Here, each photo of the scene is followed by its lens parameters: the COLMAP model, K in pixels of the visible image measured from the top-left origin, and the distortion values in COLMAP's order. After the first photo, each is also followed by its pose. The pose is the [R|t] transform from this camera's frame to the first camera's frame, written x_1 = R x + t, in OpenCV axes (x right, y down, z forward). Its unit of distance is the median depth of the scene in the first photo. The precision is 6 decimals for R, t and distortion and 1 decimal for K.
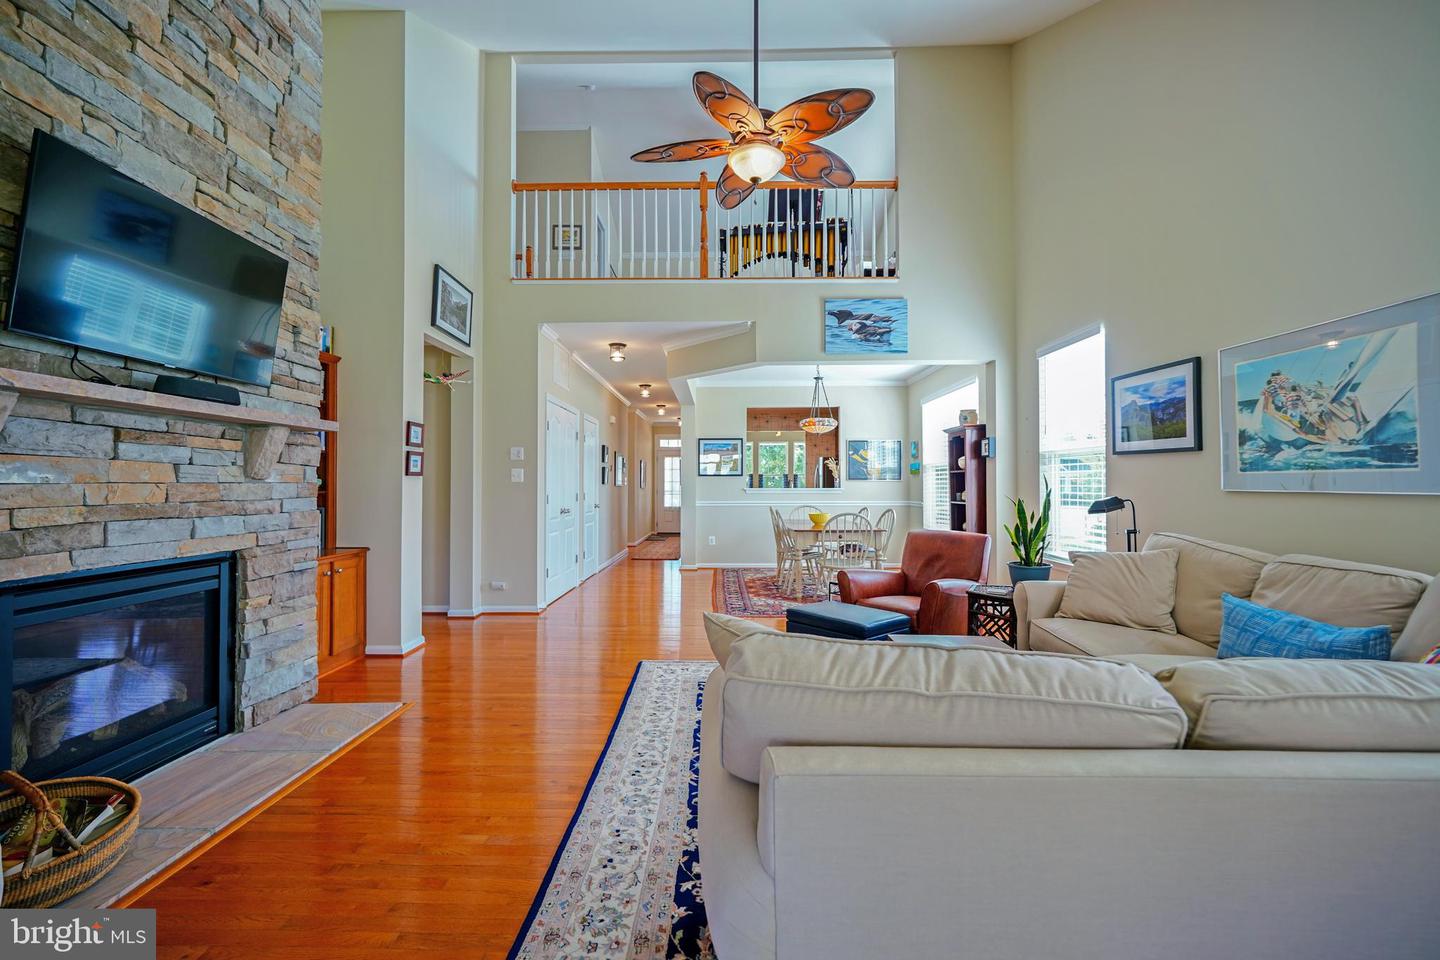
lens RADIAL K [[606.9, 0, 707.4], [0, 606.9, 475.8], [0, 0, 1]] dist [-0.005892, 0.004018]
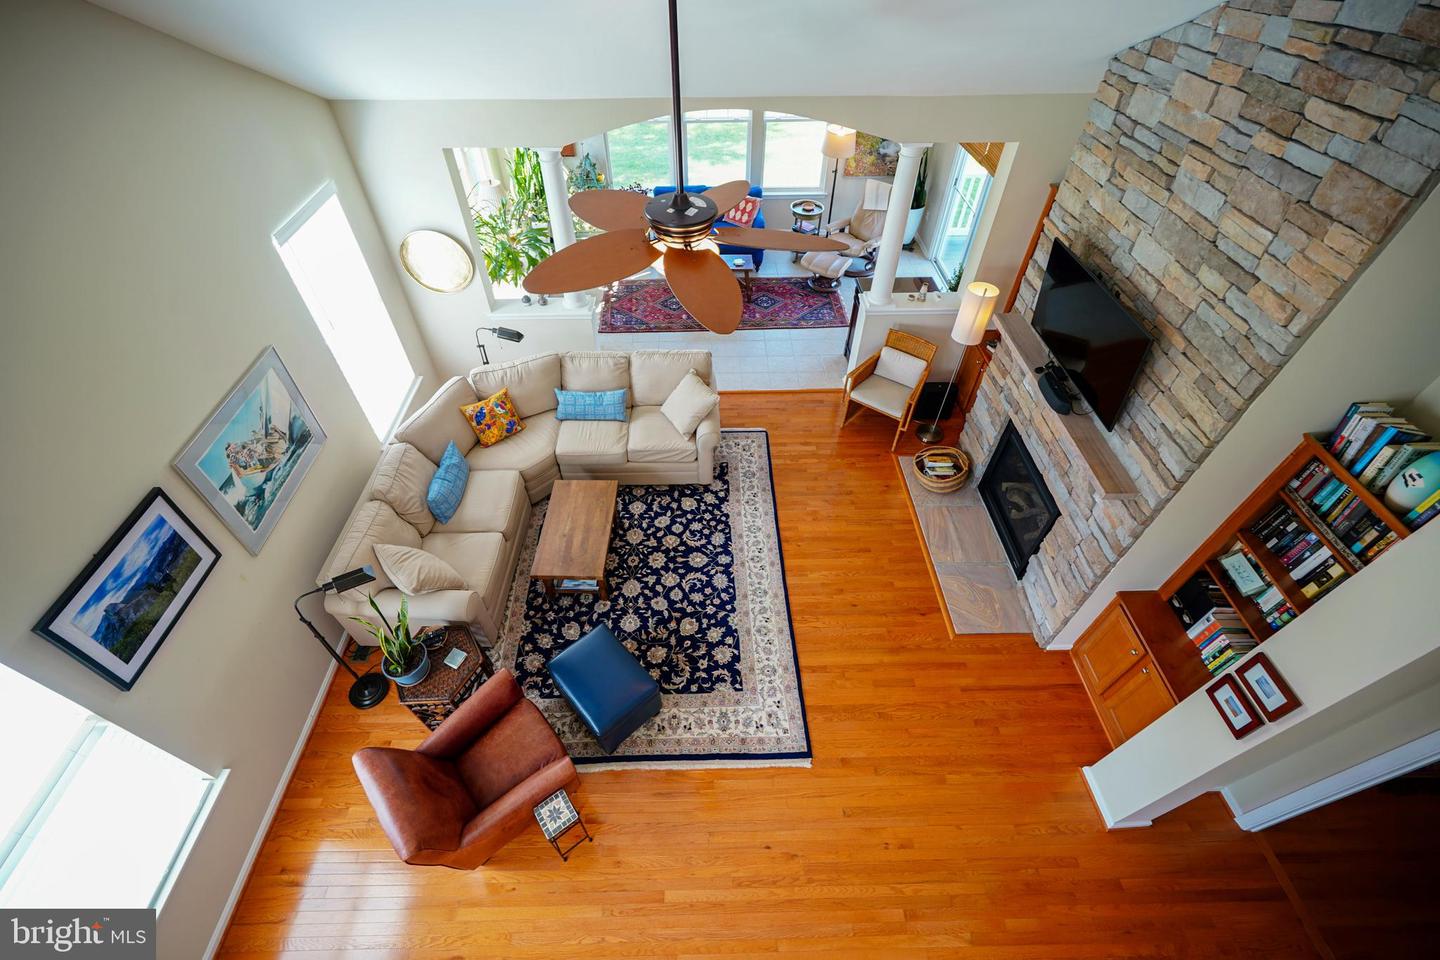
lens RADIAL K [[606.9, 0, 707.4], [0, 606.9, 475.8], [0, 0, 1]] dist [-0.005892, 0.004018]
pose [[-0.998851, 0.037103, -0.030339, 0.089683], [0.004165, 0.697816, 0.716265, -0.953220], [0.047746, 0.715315, -0.697169, 1.909045]]
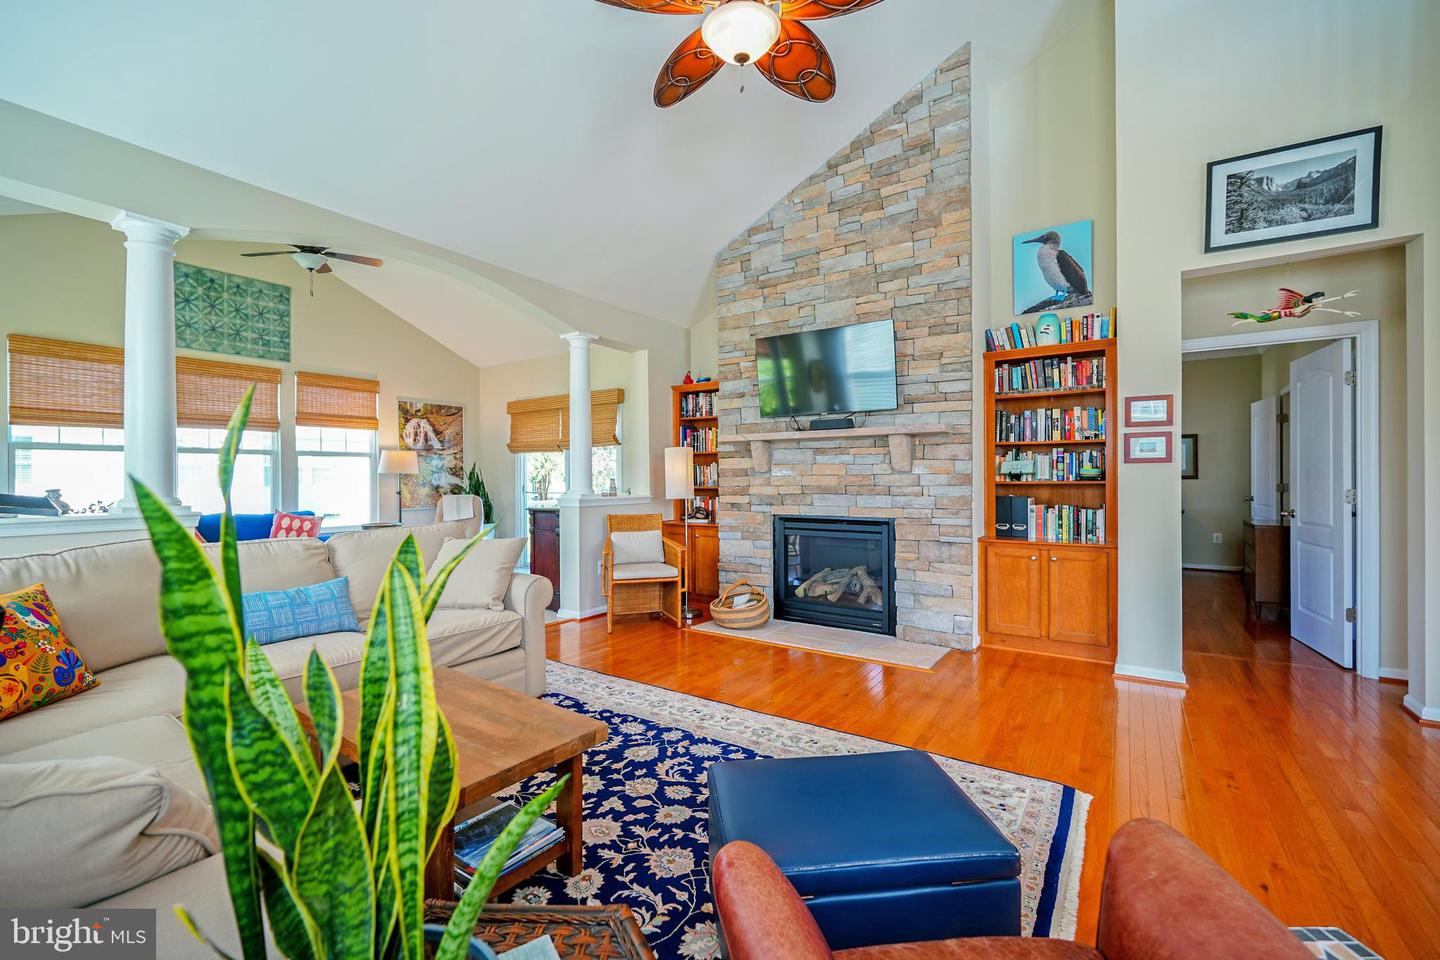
lens RADIAL K [[606.9, 0, 707.4], [0, 606.9, 475.8], [0, 0, 1]] dist [-0.005892, 0.004018]
pose [[-0.546077, -0.003659, -0.837727, 0.775676], [0.015210, 0.999782, -0.014281, 0.030438], [0.837597, -0.020541, -0.545902, 1.472302]]
